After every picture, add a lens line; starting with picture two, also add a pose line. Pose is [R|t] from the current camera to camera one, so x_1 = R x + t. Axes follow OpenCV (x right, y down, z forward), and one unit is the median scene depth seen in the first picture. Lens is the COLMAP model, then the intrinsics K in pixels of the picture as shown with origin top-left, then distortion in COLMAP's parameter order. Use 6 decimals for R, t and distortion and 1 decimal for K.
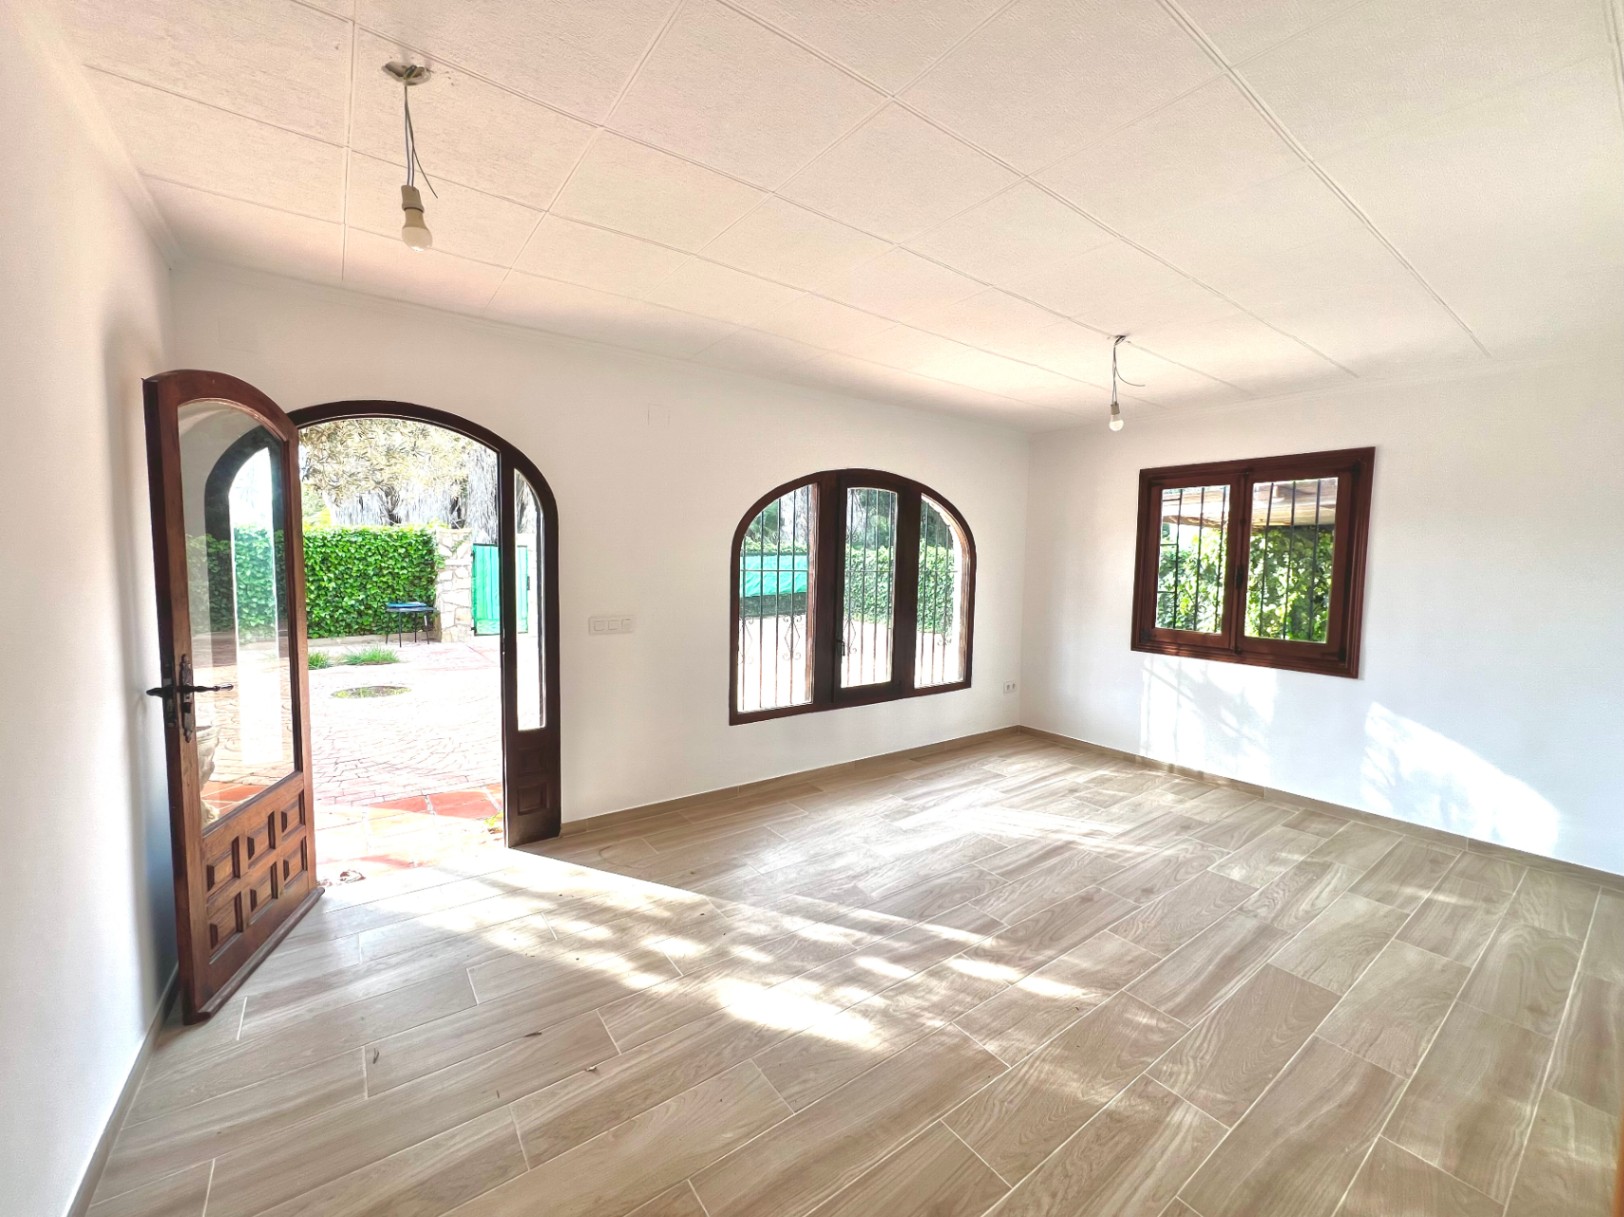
lens RADIAL K [[647.6, 0, 804.3], [0, 647.6, 604.1], [0, 0, 1]] dist [0.000639, 0.000581]
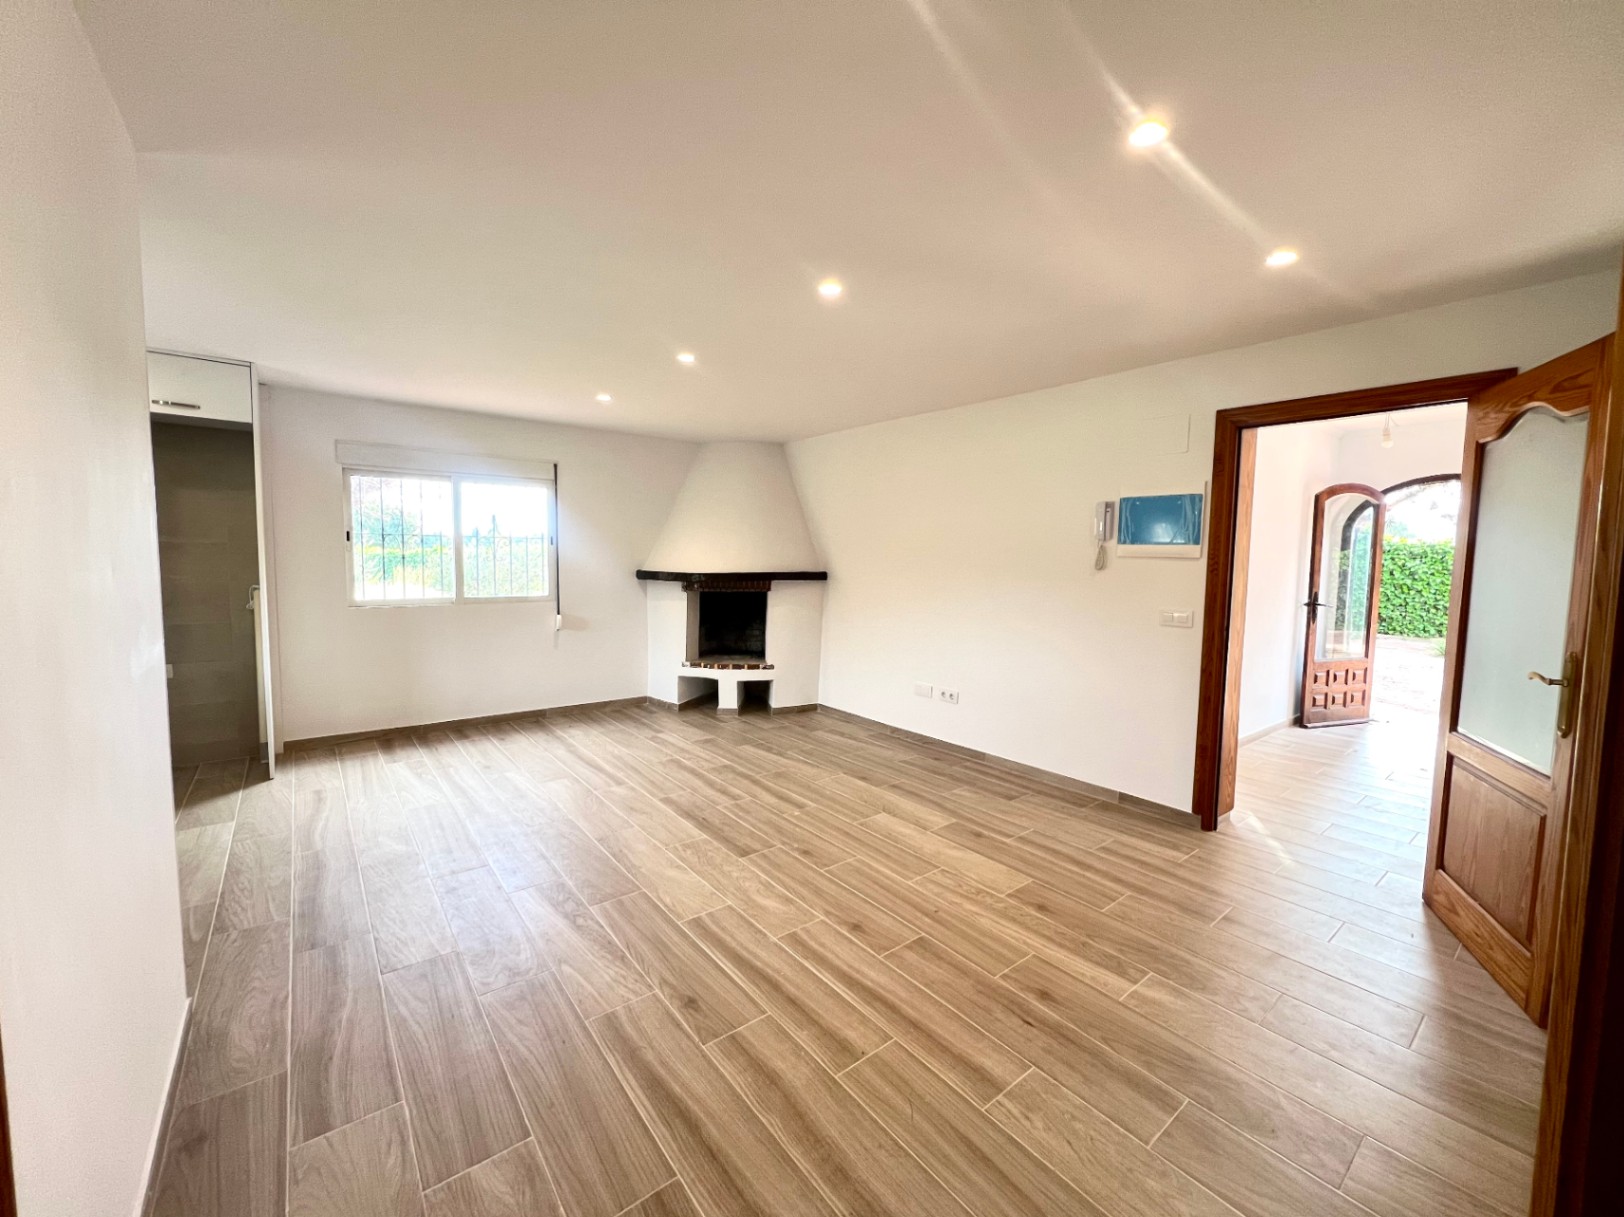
lens RADIAL K [[647.6, 0, 804.5], [0, 647.6, 607.5], [0, 0, 1]] dist [0.000639, 0.000581]
pose [[0.031765, 0.062692, -0.997527, 1.016380], [-0.086027, 0.994499, 0.059763, 0.098861], [0.995786, 0.083916, 0.036983, -0.743555]]
